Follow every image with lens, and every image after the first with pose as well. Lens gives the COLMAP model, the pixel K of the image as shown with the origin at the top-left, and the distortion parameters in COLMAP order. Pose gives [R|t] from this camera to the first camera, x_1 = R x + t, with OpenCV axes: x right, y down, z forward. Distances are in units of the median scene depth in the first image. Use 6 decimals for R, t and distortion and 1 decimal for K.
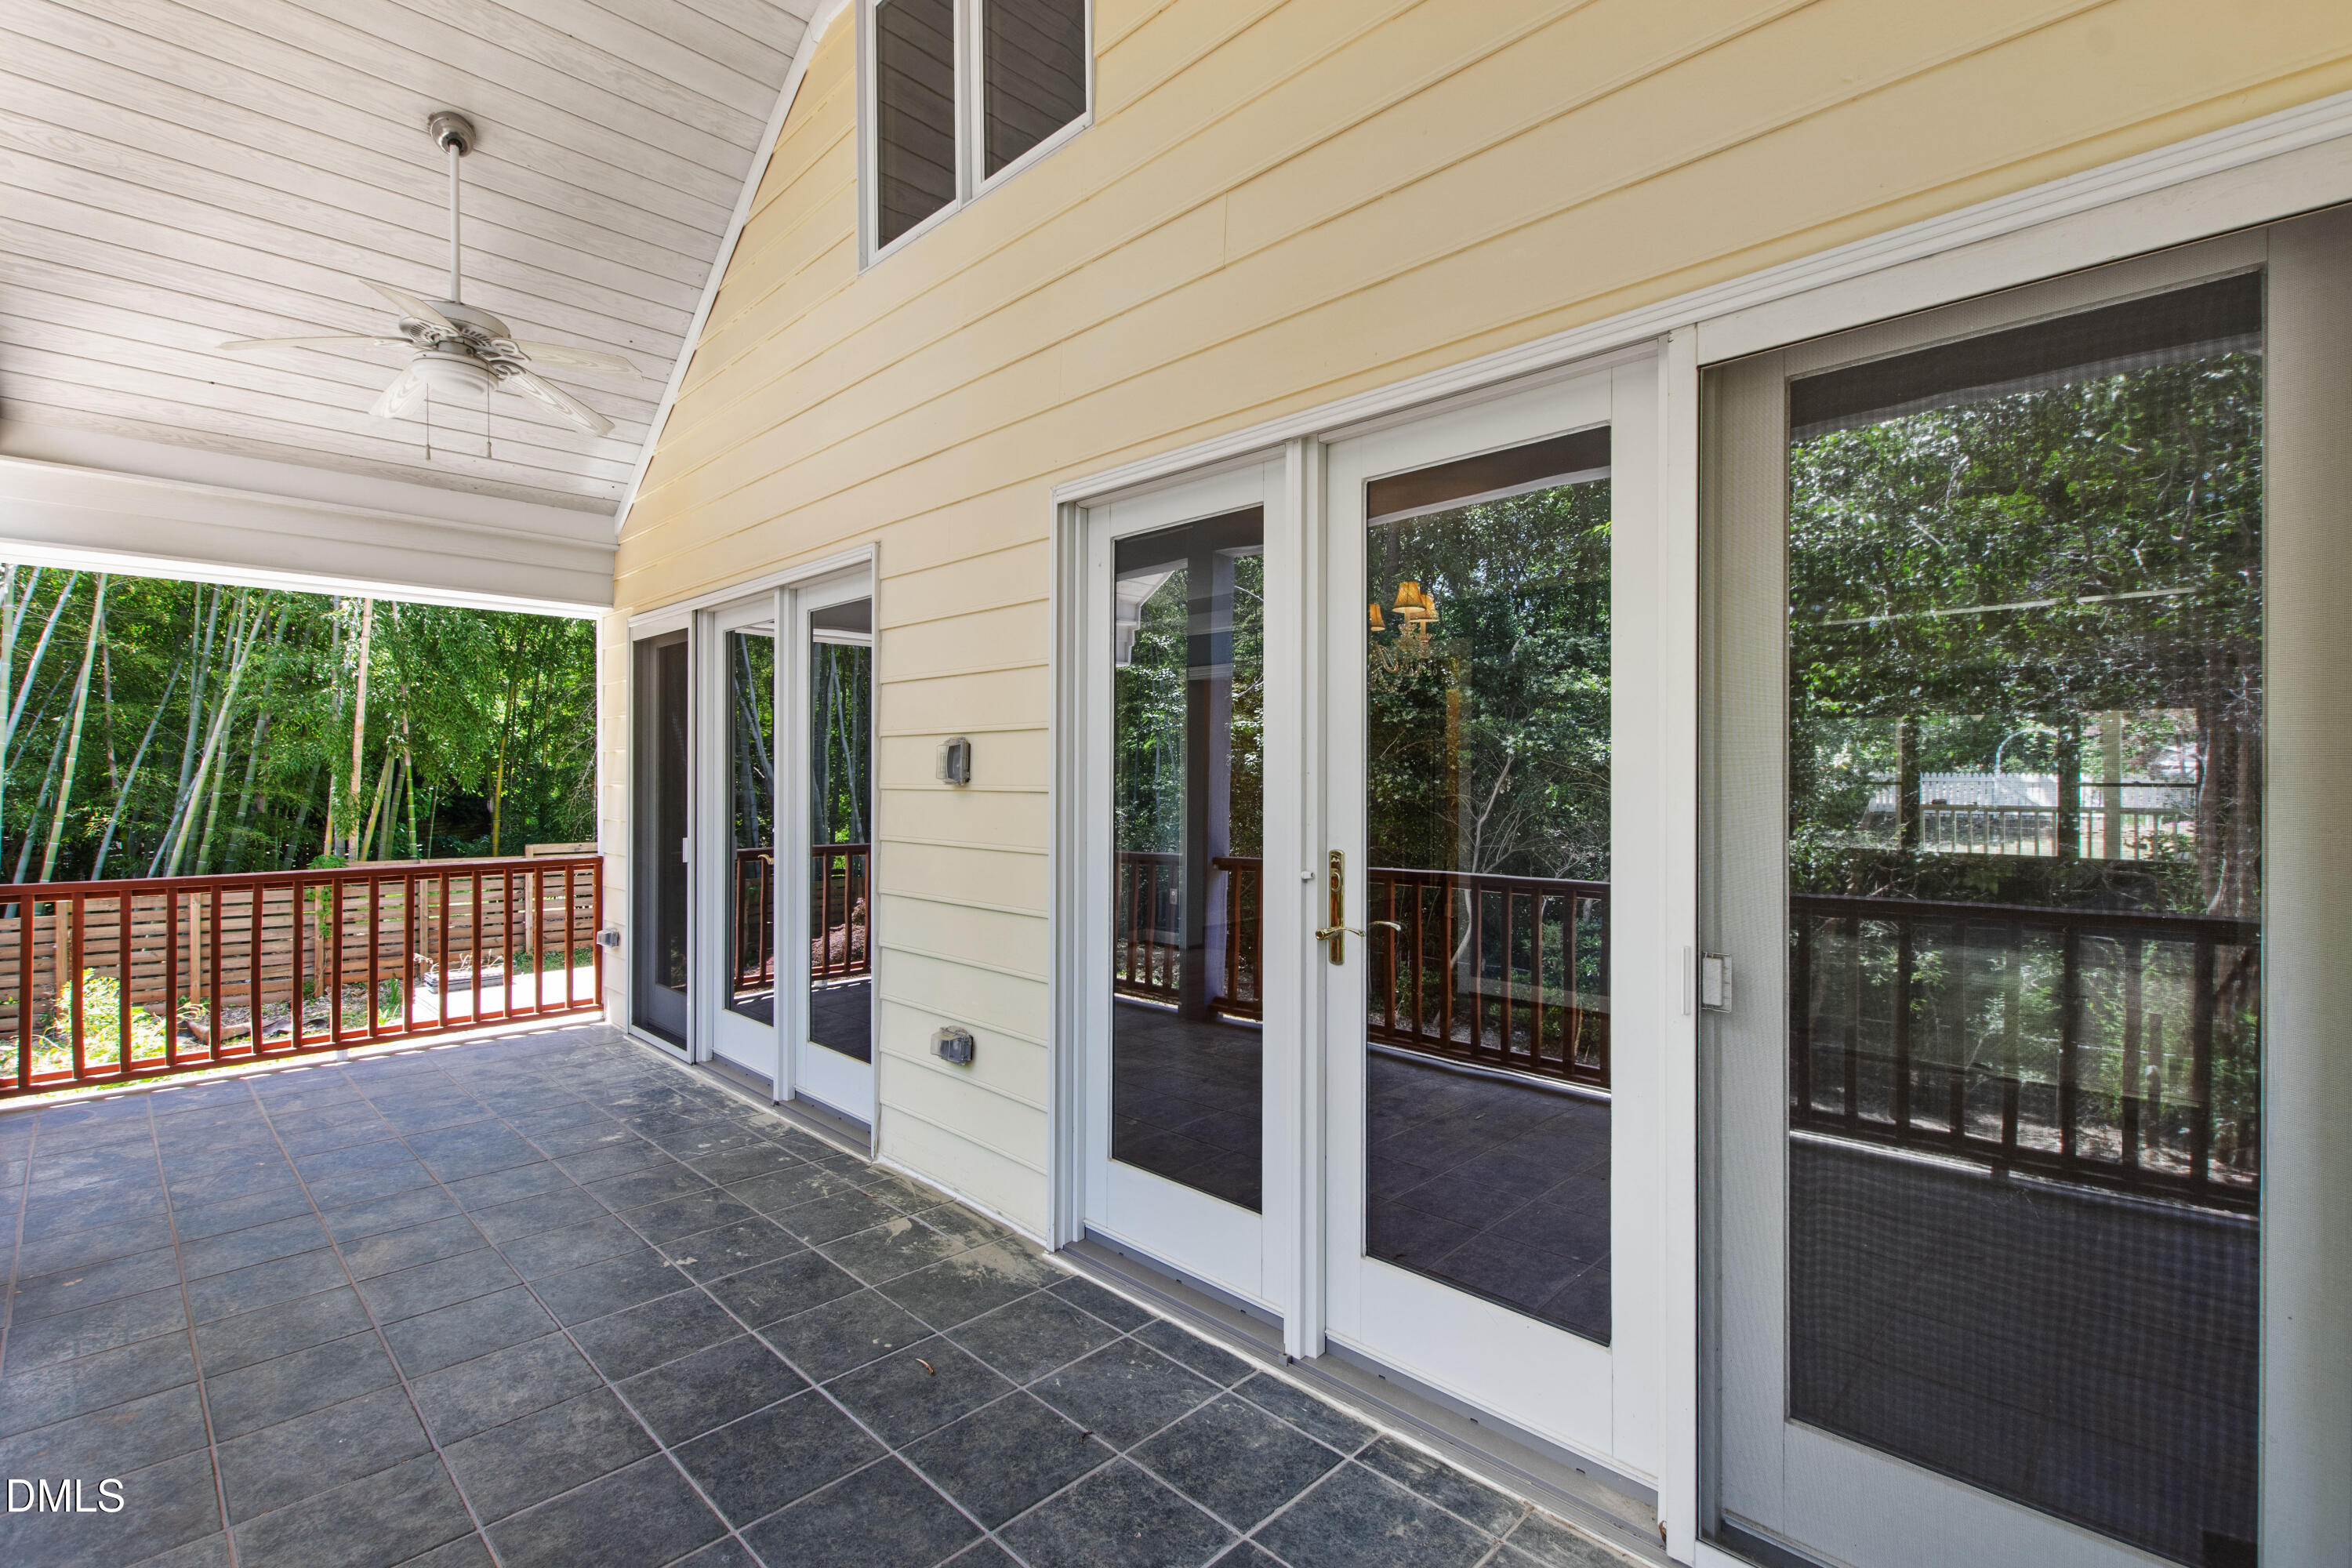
lens RADIAL K [[1056.0, 0, 1109.0], [0, 1056.0, 785.1], [0, 0, 1]] dist [0.000091, 0.000082]
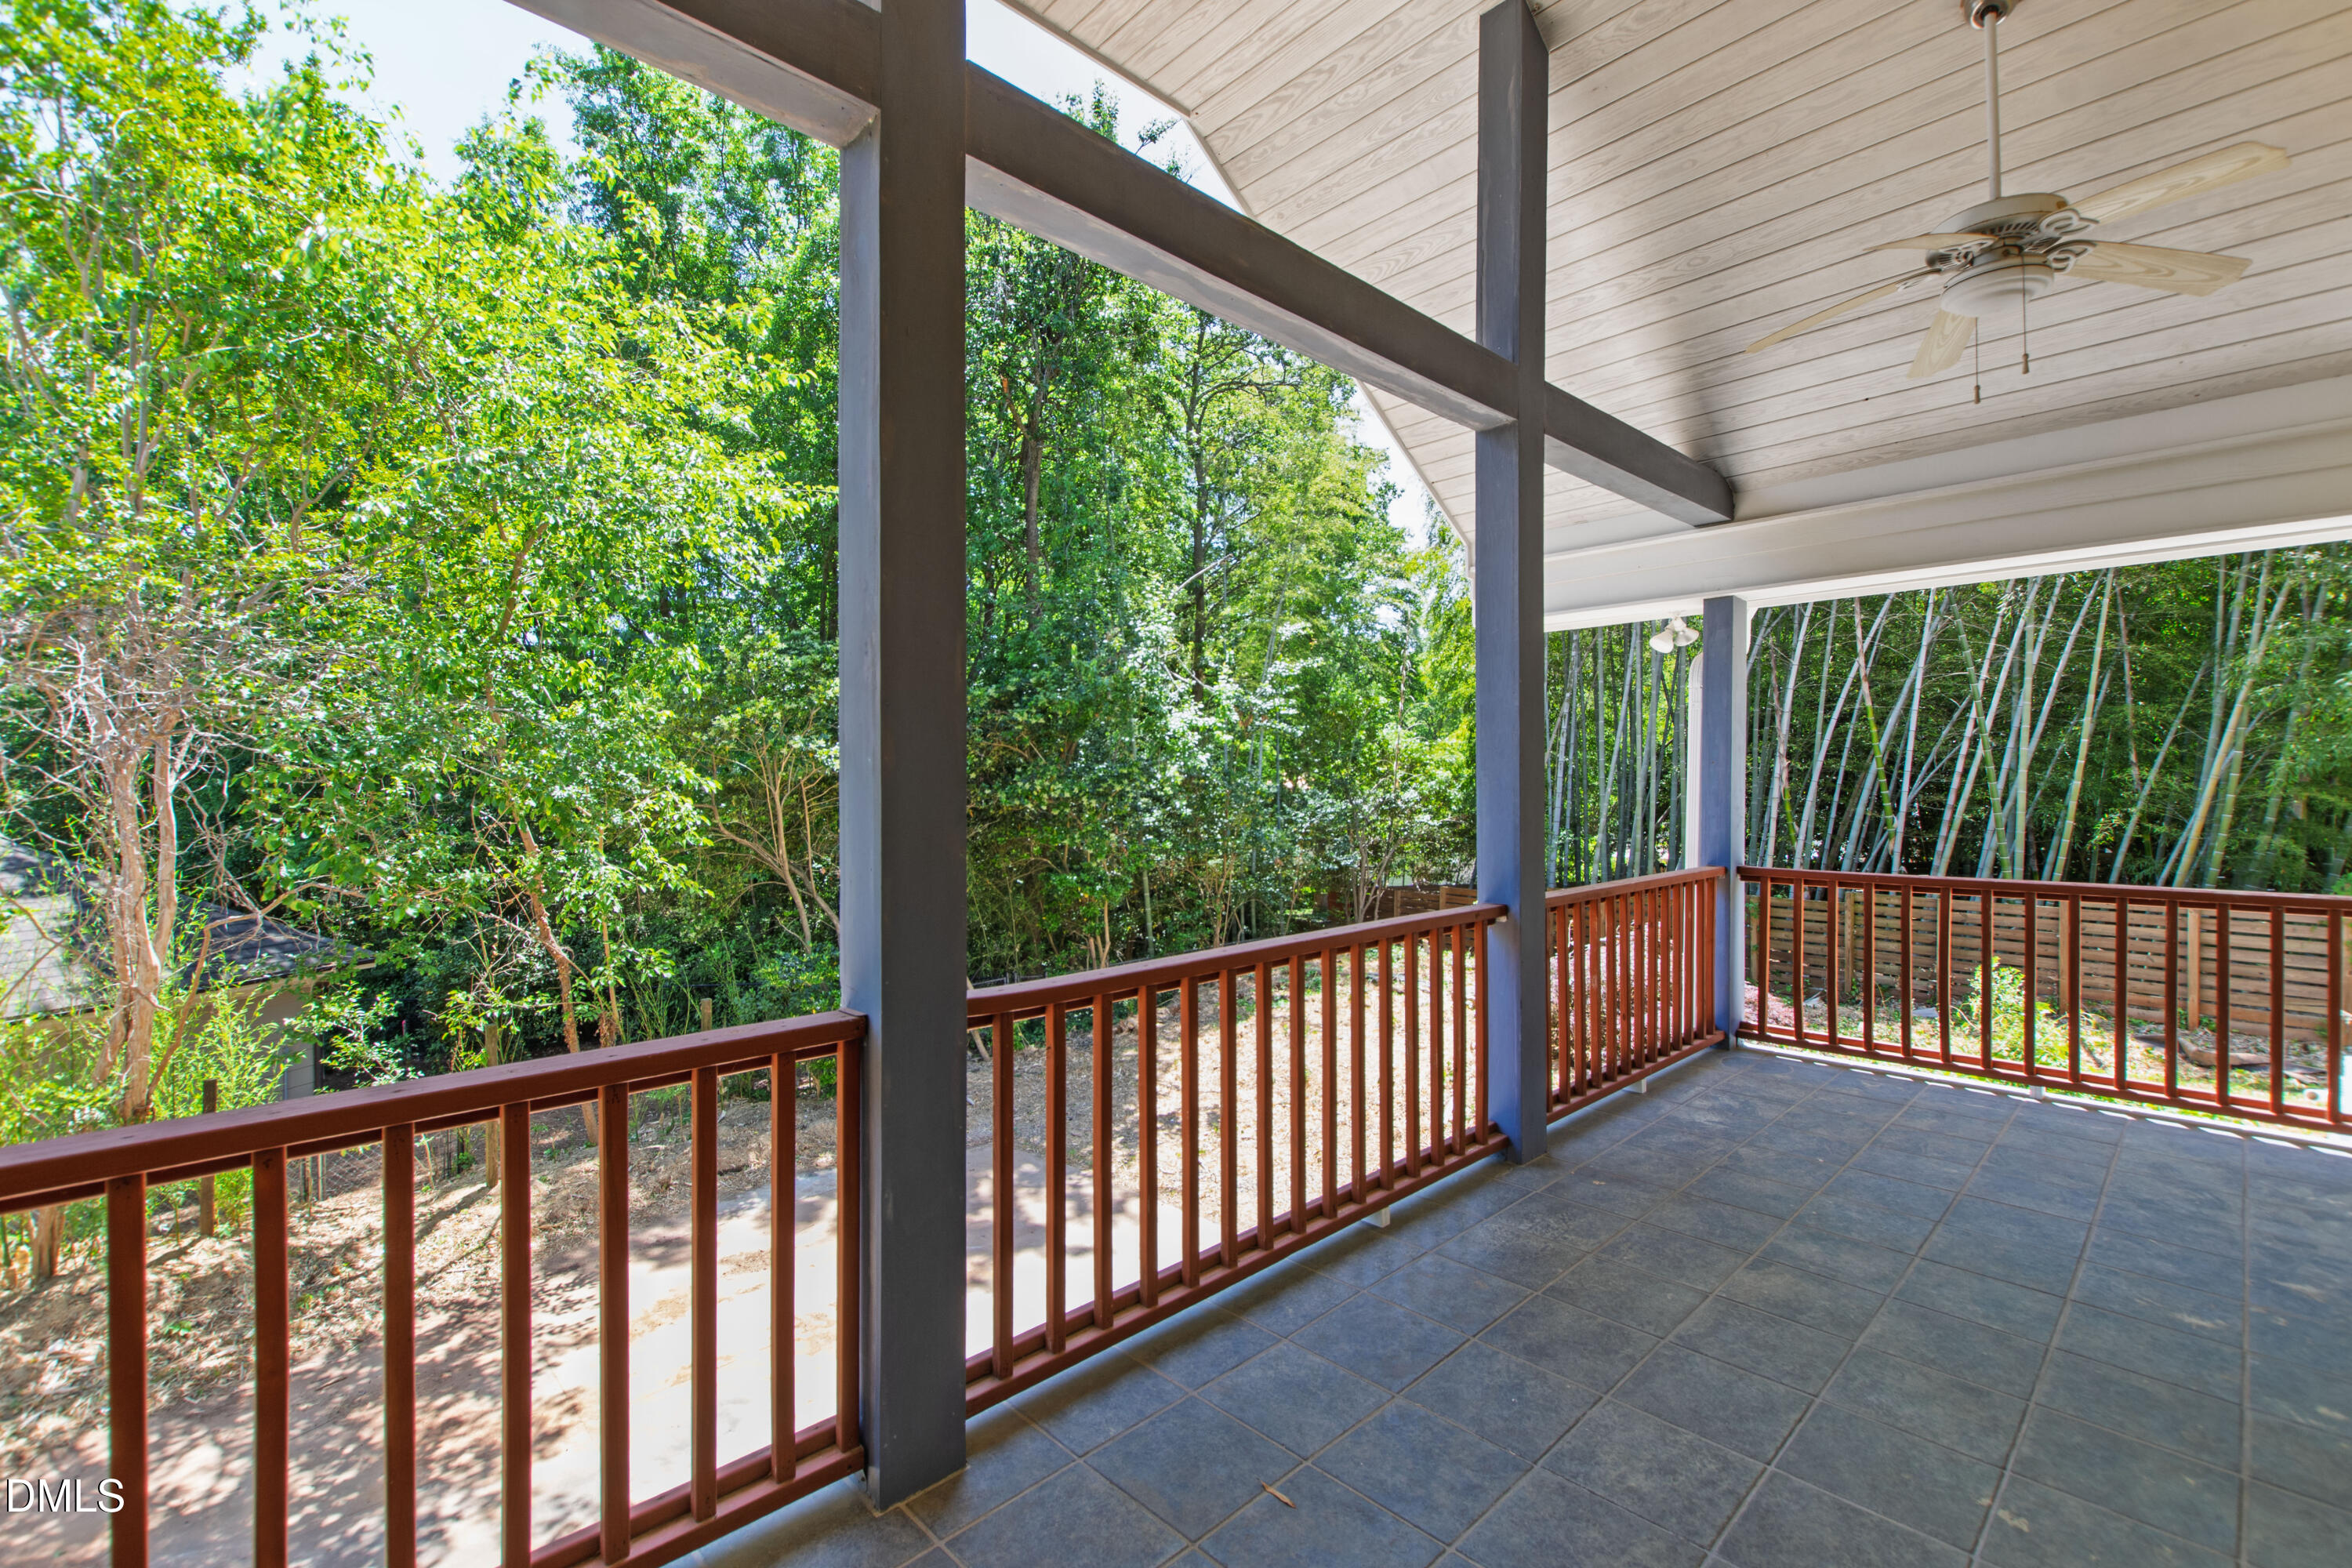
lens RADIAL K [[1022.1, 0, 1176.2], [0, 1022.1, 778.1], [0, 0, 1]] dist [-0.000743, -0.000142]
pose [[-0.001889, -0.006294, -0.999978, 0.165083], [-0.002079, 0.999978, -0.006290, -0.000960], [0.999996, 0.002067, -0.001902, 0.344859]]
